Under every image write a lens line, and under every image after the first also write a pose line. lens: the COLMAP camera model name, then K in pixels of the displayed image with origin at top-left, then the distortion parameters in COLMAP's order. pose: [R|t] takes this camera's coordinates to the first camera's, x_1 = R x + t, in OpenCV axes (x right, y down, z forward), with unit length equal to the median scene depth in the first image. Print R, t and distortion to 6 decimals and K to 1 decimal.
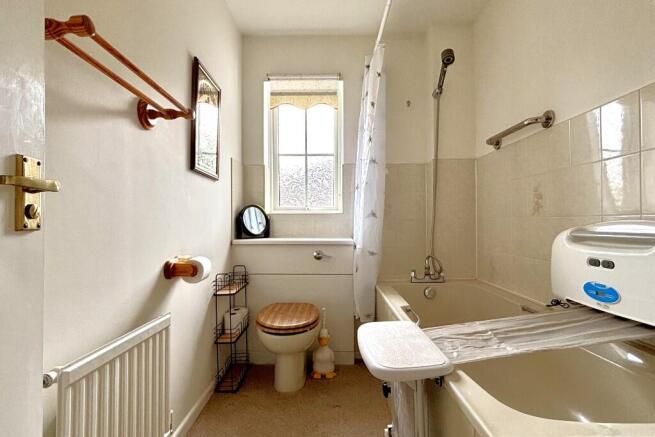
lens RADIAL K [[330.1, 0, 327.1], [0, 330.1, 220.8], [0, 0, 1]] dist [0.007101, -0.000573]
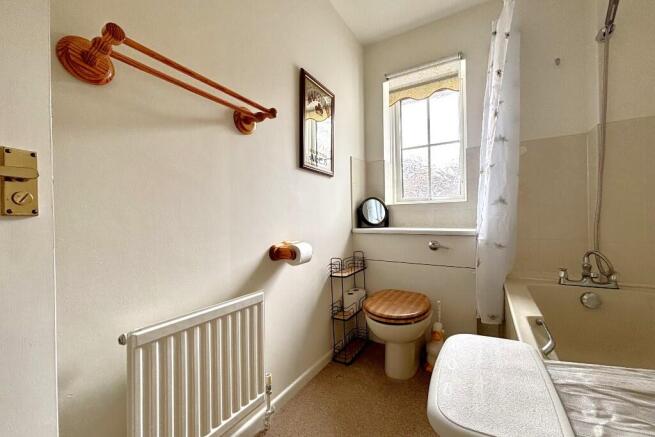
lens RADIAL K [[265.6, 0, 328.2], [0, 265.6, 219.0], [0, 0, 1]] dist [-0.000593, 0.001015]
pose [[0.863306, -0.007868, -0.504620, 0.105355], [0.017433, 0.999747, 0.014237, 0.010785], [0.504380, -0.021088, 0.863224, 0.179651]]
